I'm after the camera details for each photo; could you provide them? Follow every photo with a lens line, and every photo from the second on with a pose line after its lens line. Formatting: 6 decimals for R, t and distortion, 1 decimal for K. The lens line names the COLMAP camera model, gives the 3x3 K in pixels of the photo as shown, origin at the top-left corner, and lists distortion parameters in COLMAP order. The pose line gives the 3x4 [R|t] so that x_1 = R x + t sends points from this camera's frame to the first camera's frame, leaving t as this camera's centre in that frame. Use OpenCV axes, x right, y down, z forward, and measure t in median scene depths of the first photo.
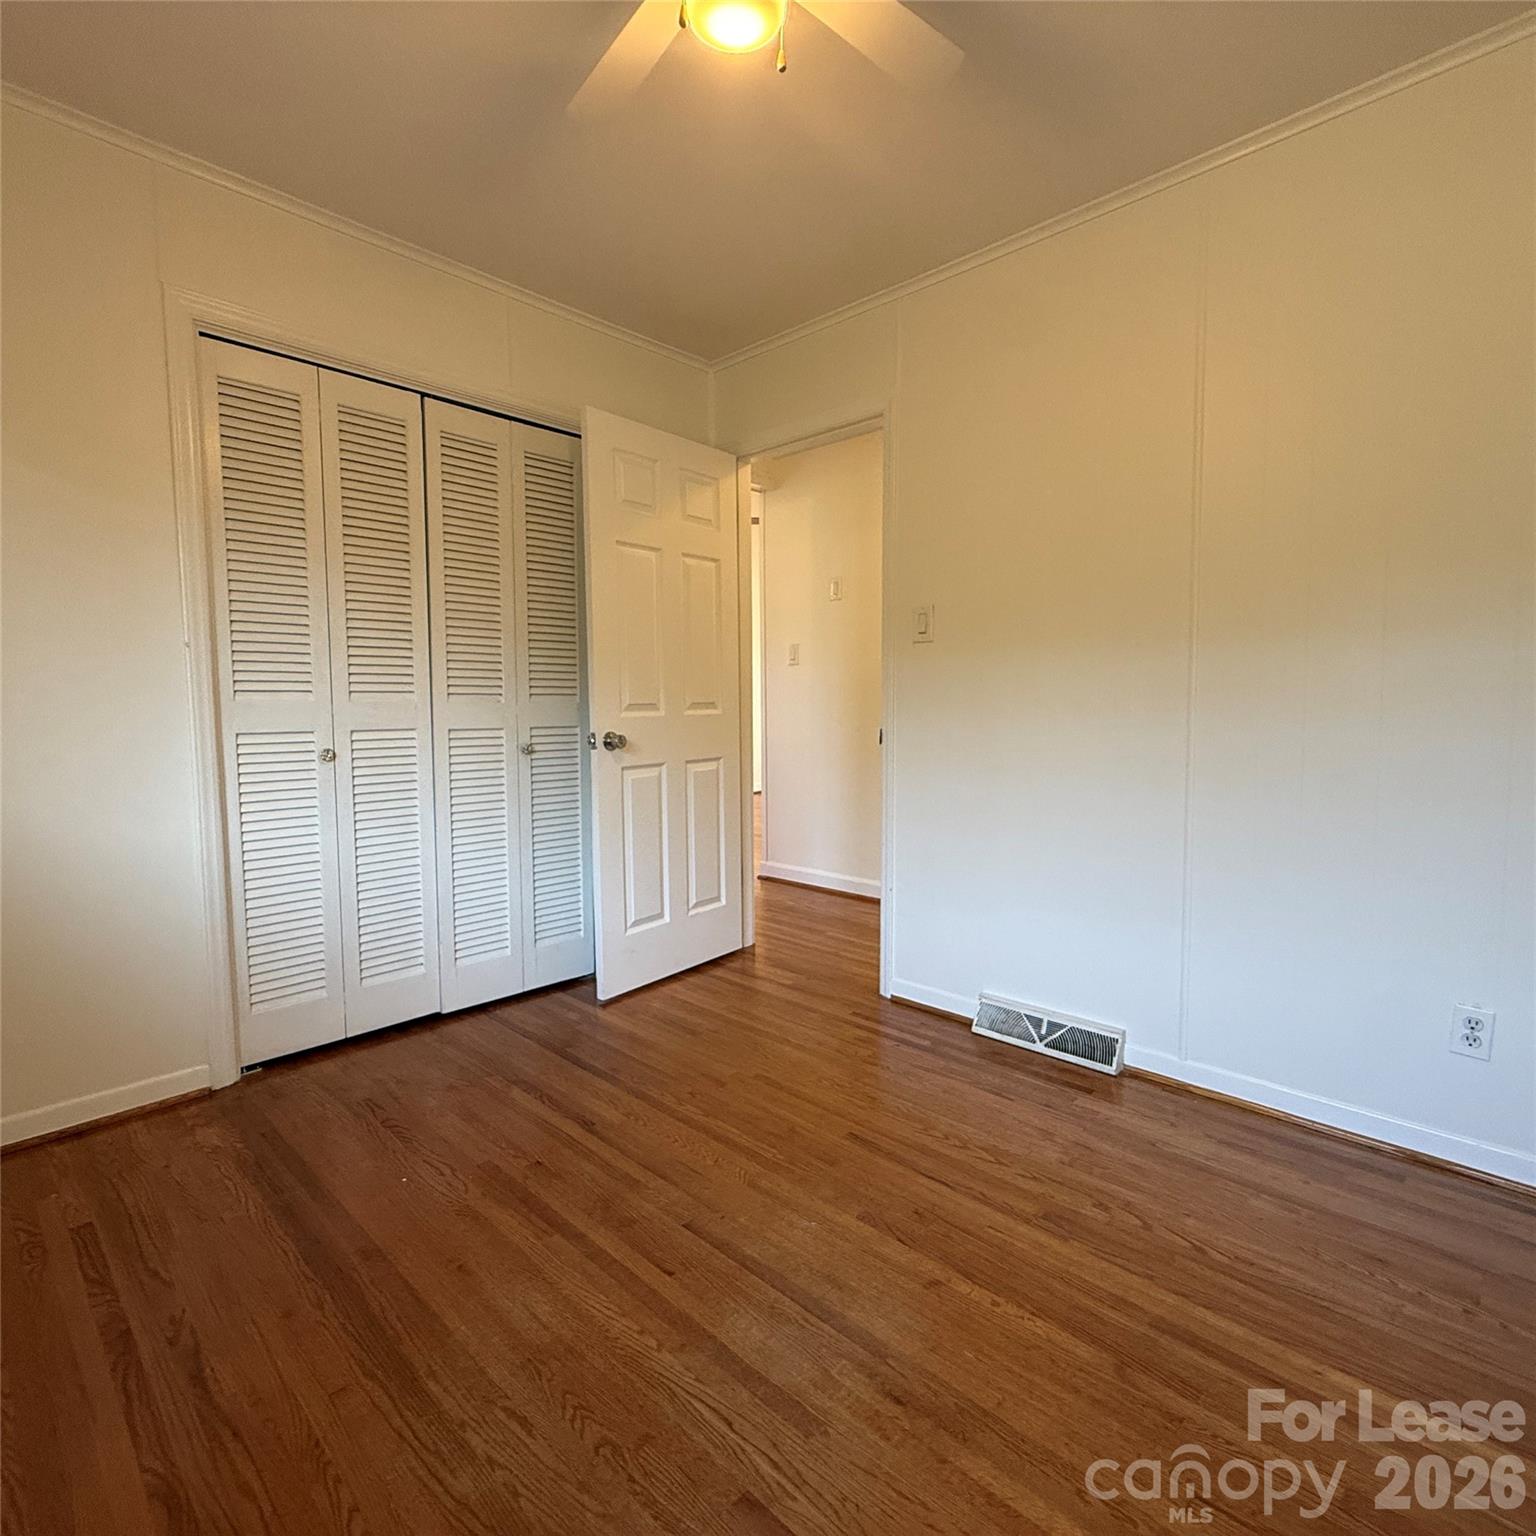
lens RADIAL K [[820.8, 0, 767.0], [0, 820.8, 769.6], [0, 0, 1]] dist [0.001849, -0.000477]
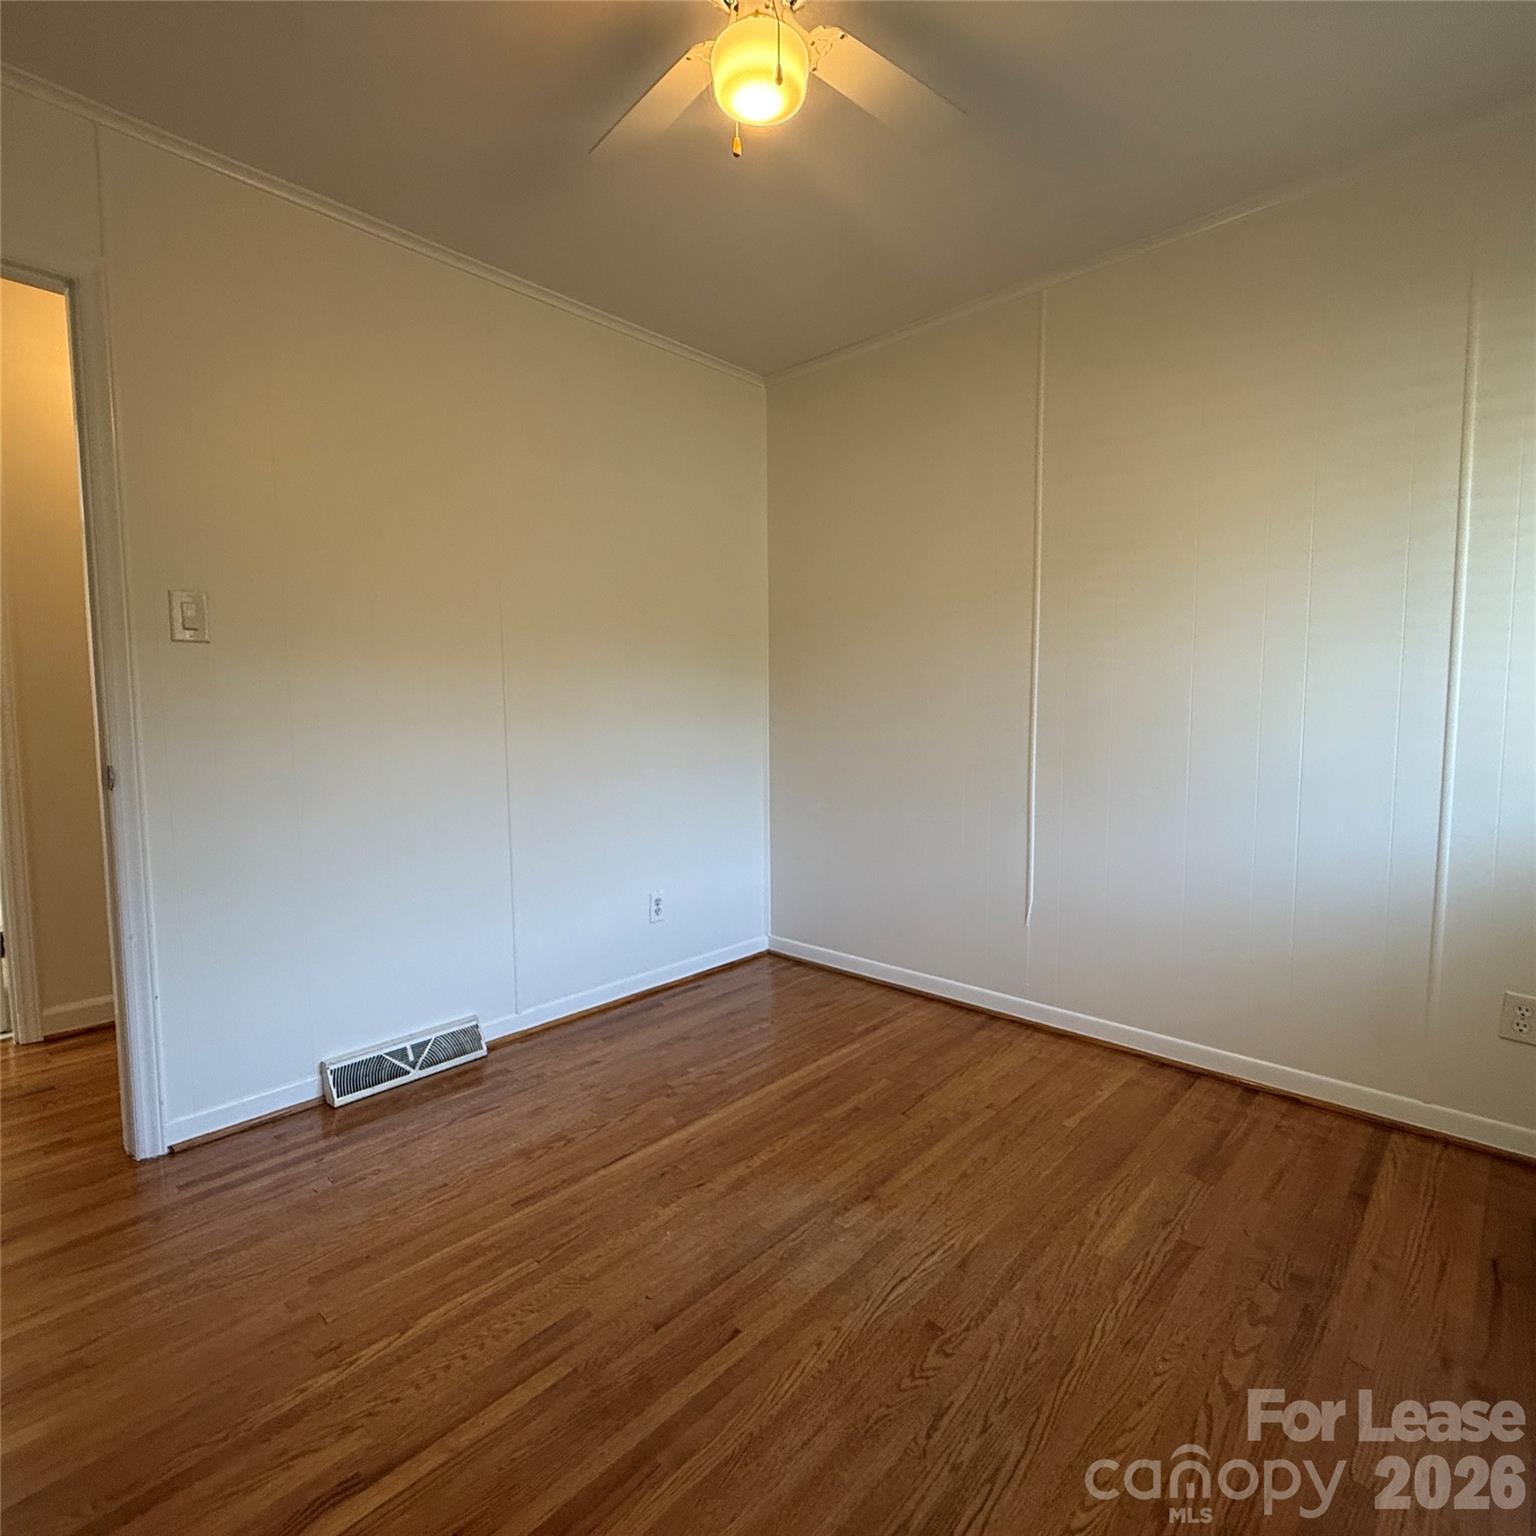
lens RADIAL K [[820.8, 0, 767.0], [0, 820.8, 769.6], [0, 0, 1]] dist [0.001849, -0.000477]
pose [[-0.019245, -0.079266, 0.996668, -0.664822], [0.088584, 0.992797, 0.080669, -0.067464], [-0.995883, 0.089841, -0.012084, 0.604429]]
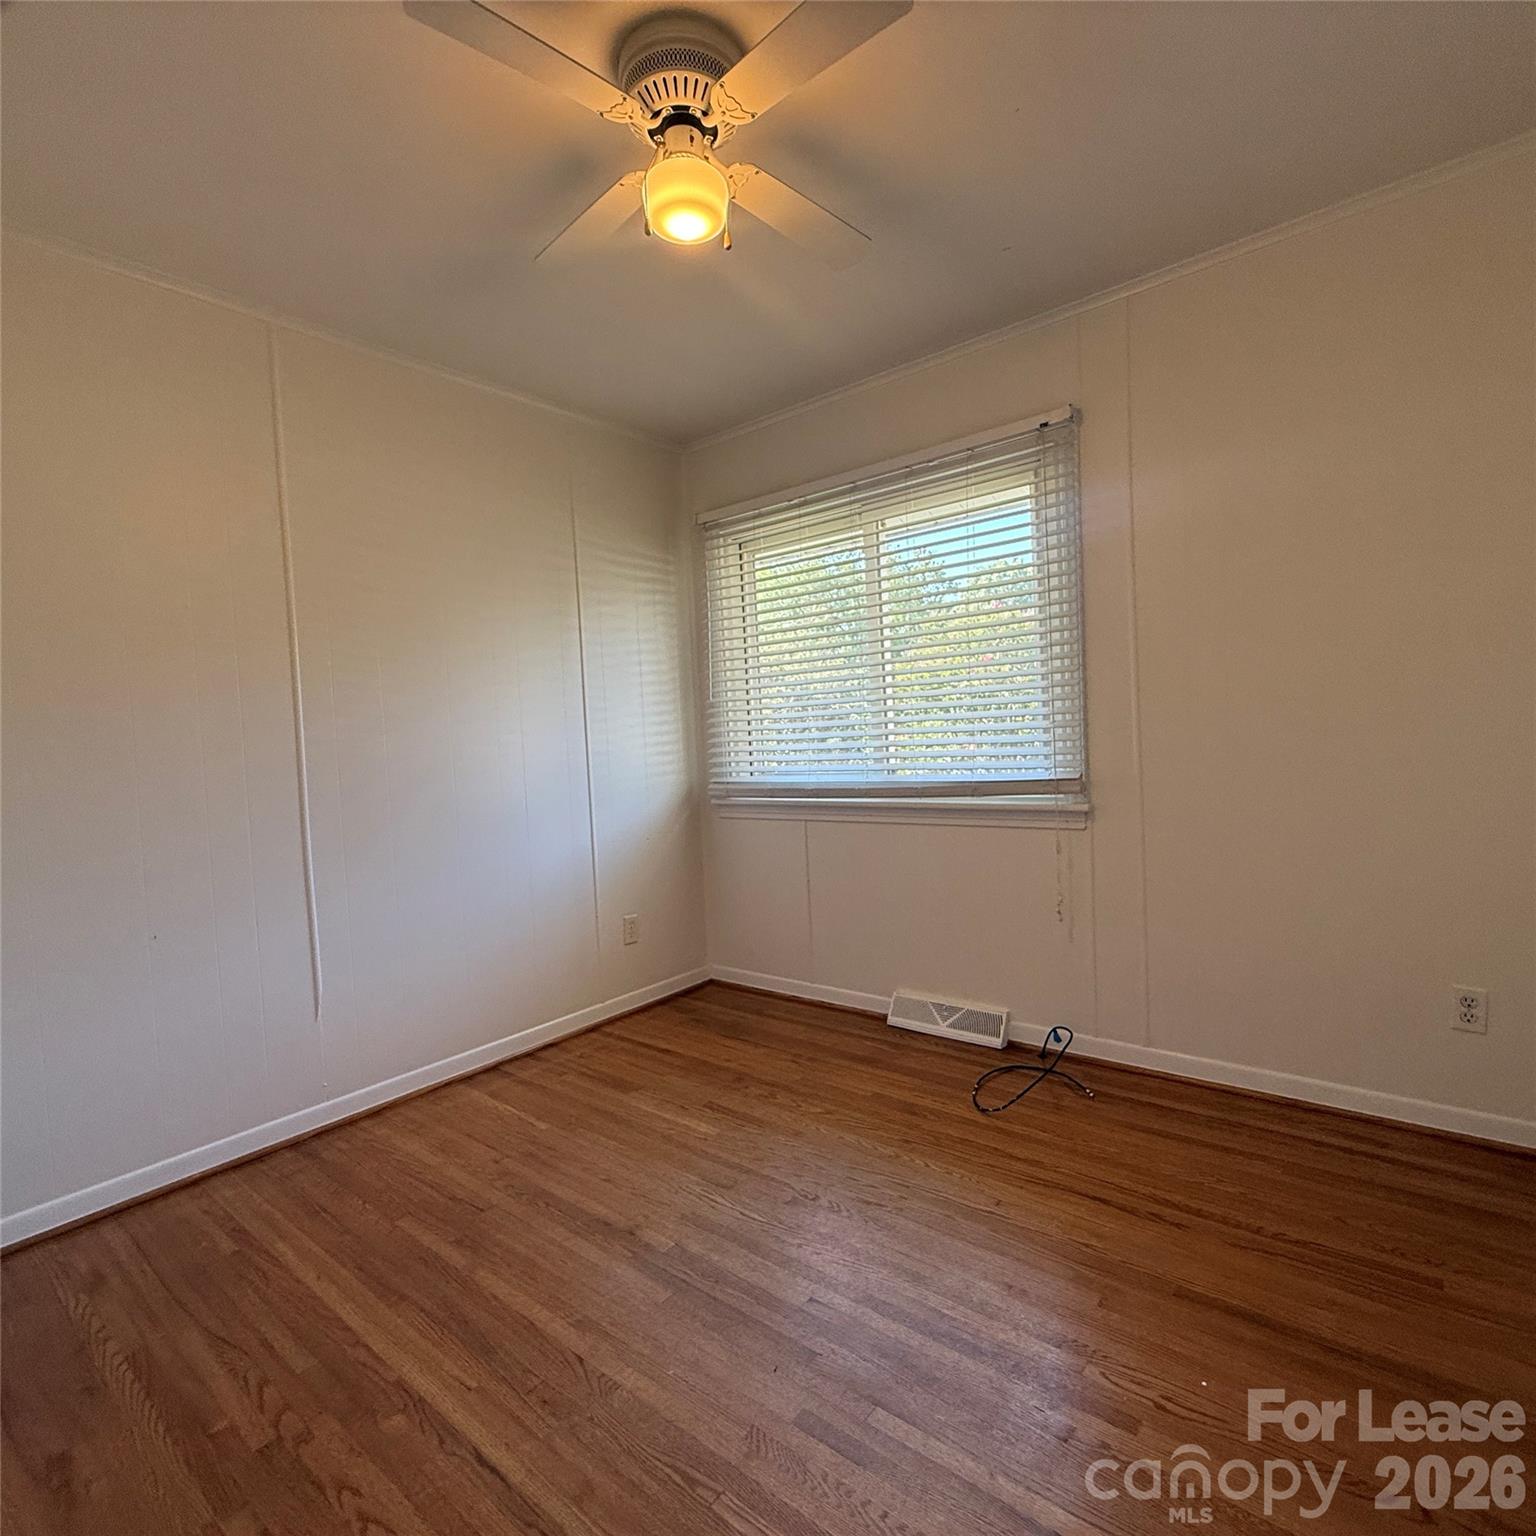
lens RADIAL K [[820.8, 0, 767.0], [0, 820.8, 769.6], [0, 0, 1]] dist [0.001849, -0.000477]
pose [[-0.995481, 0.054088, -0.078057, -0.008911], [0.044035, 0.991153, 0.125208, -0.139737], [0.084139, 0.121205, -0.989055, 1.299388]]
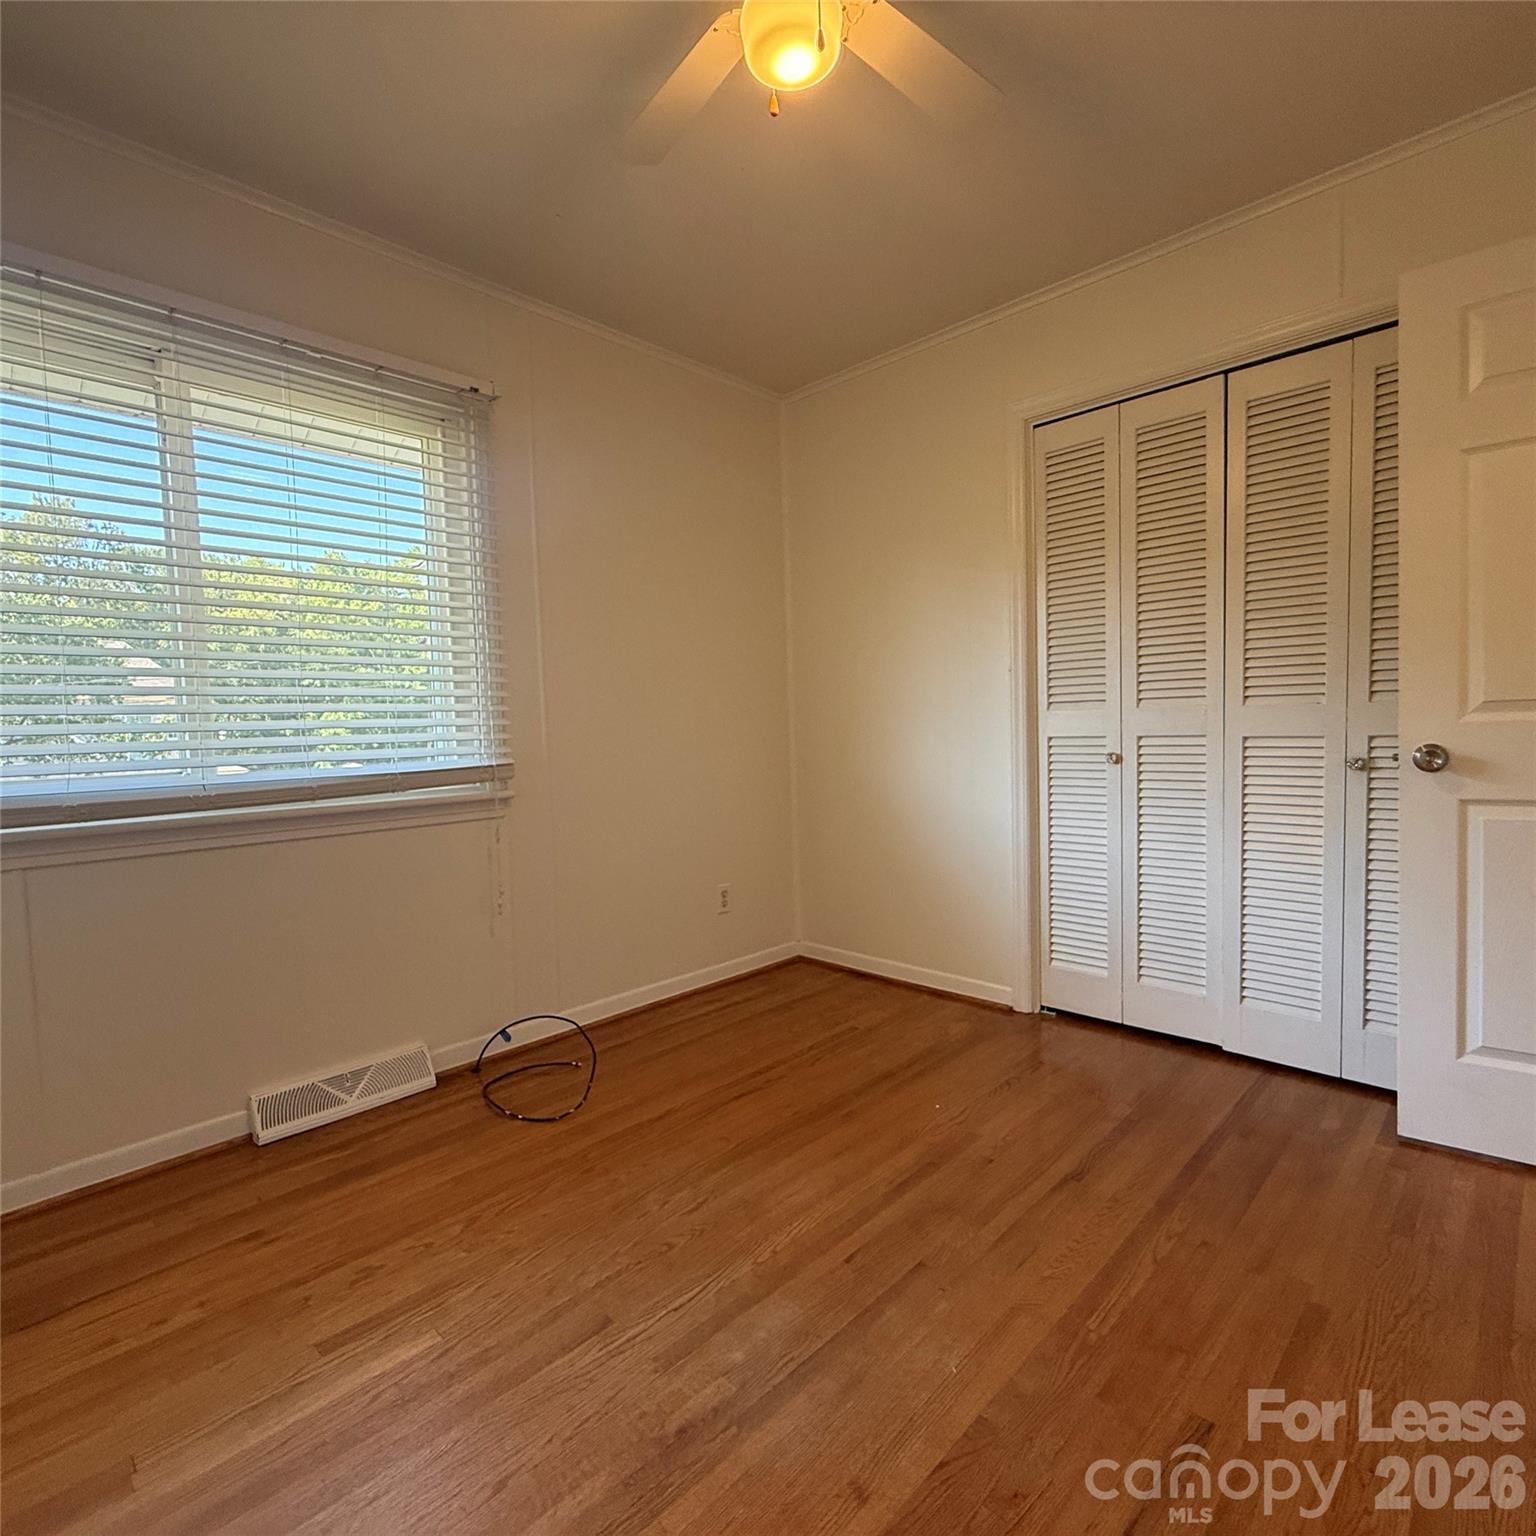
lens RADIAL K [[819.2, 0, 773.5], [0, 819.2, 776.8], [0, 0, 1]] dist [-0.003110, -0.000290]
pose [[0.001719, 0.063782, -0.997962, 0.578972], [-0.056632, 0.996368, 0.063583, -0.038718], [0.998394, 0.056407, 0.005325, 0.569448]]
